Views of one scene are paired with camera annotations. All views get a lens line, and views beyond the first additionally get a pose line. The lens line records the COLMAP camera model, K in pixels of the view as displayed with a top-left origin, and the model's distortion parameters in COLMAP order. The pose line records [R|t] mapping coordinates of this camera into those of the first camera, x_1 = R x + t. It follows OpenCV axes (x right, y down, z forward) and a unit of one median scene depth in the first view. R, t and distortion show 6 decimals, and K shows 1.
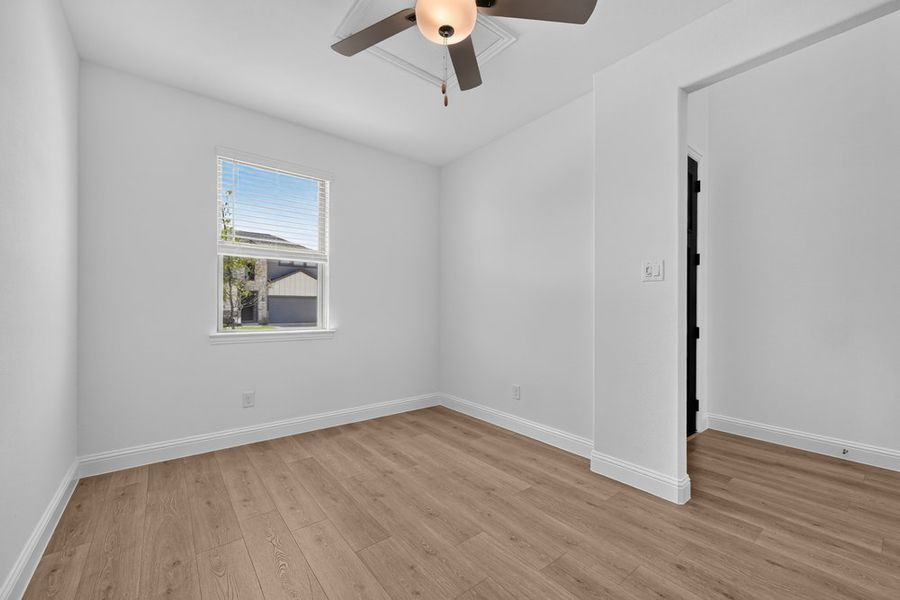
lens RADIAL K [[362.8, 0, 453.5], [0, 362.8, 307.6], [0, 0, 1]] dist [0.026606, -0.000195]
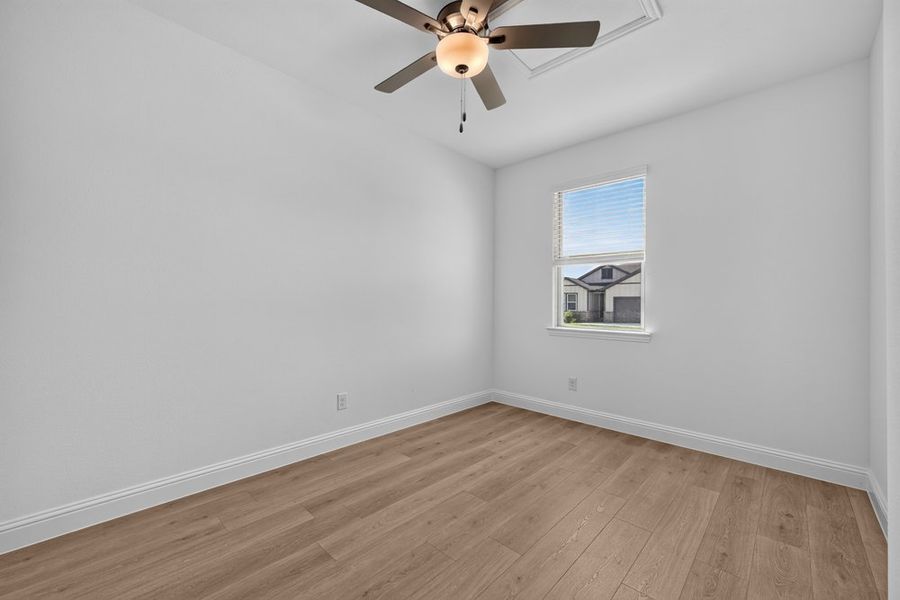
lens RADIAL K [[369.3, 0, 447.8], [0, 369.3, 303.1], [0, 0, 1]] dist [-0.001693, -0.000144]
pose [[0.141386, -0.002253, -0.989952, 0.603476], [-0.009545, 0.999948, -0.003639, -0.007356], [0.989909, 0.009964, 0.141357, 0.425503]]
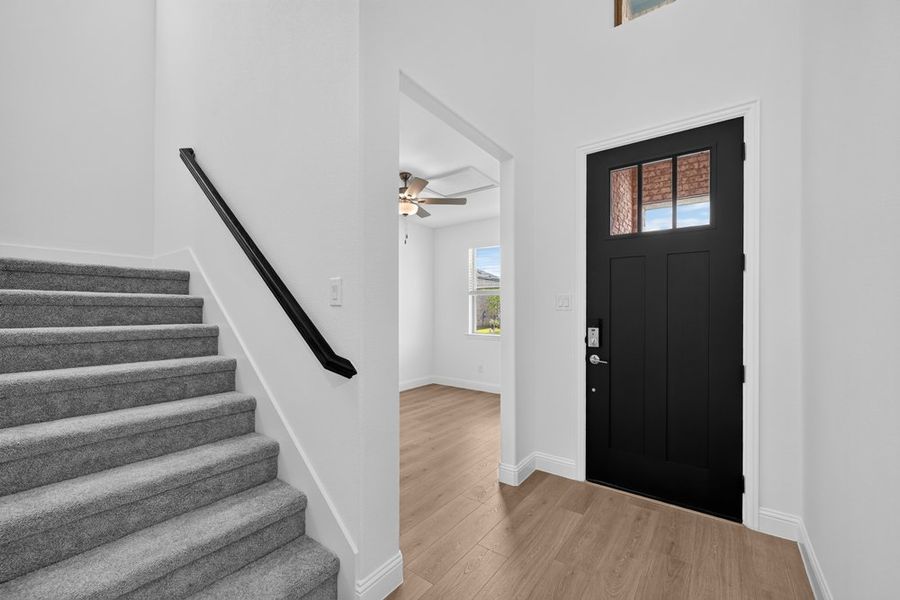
lens RADIAL K [[362.8, 0, 453.5], [0, 362.8, 307.6], [0, 0, 1]] dist [0.026606, -0.000195]
pose [[0.260708, -0.013881, -0.965318, 1.298389], [-0.007680, 0.999835, -0.016451, -0.040203], [0.965387, 0.011703, 0.260558, 0.360486]]
